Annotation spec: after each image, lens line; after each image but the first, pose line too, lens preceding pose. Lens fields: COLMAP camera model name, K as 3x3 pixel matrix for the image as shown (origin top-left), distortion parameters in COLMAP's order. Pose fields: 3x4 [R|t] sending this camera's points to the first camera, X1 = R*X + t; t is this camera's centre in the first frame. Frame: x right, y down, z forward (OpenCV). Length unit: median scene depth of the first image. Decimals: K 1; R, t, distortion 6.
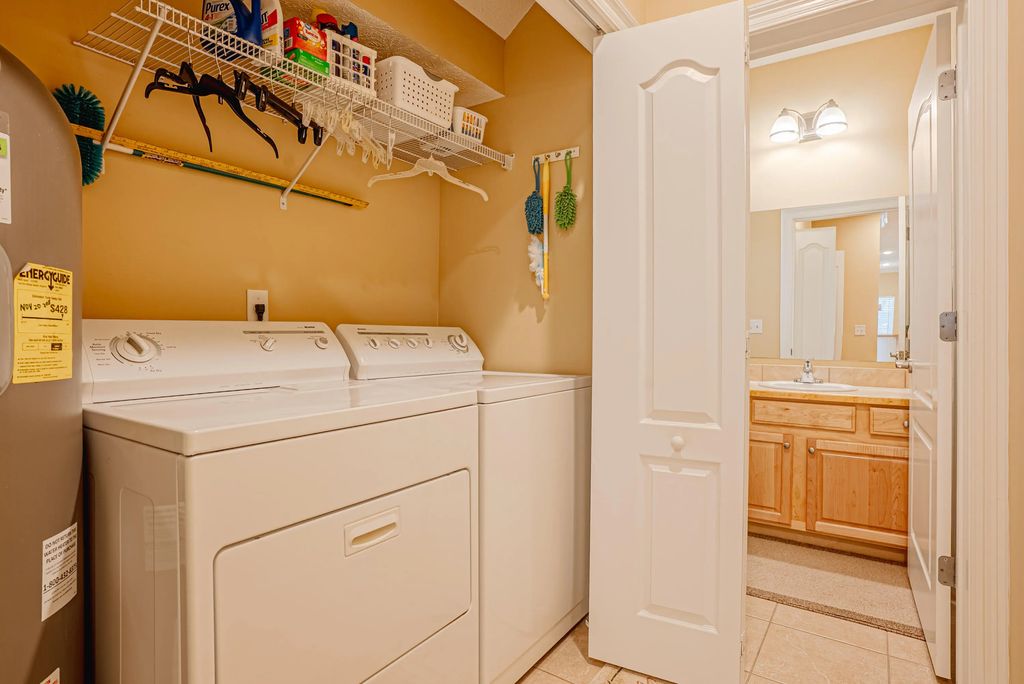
lens RADIAL K [[529.6, 0, 512.3], [0, 529.6, 344.0], [0, 0, 1]] dist [-0.038857, -0.000654]
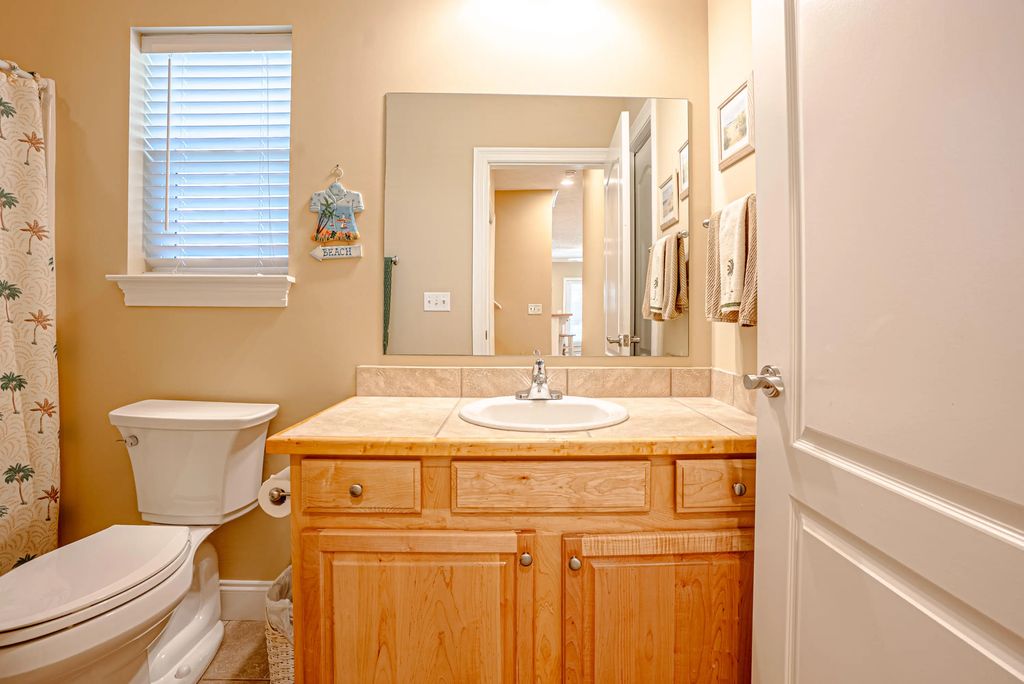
lens RADIAL K [[472.5, 0, 512.0], [0, 472.5, 340.4], [0, 0, 1]] dist [0.002372, 0.001445]
pose [[0.825335, -0.032501, 0.563708, 0.295871], [0.010929, 0.999075, 0.041601, -0.011205], [-0.564538, -0.028174, 0.824926, 0.686434]]
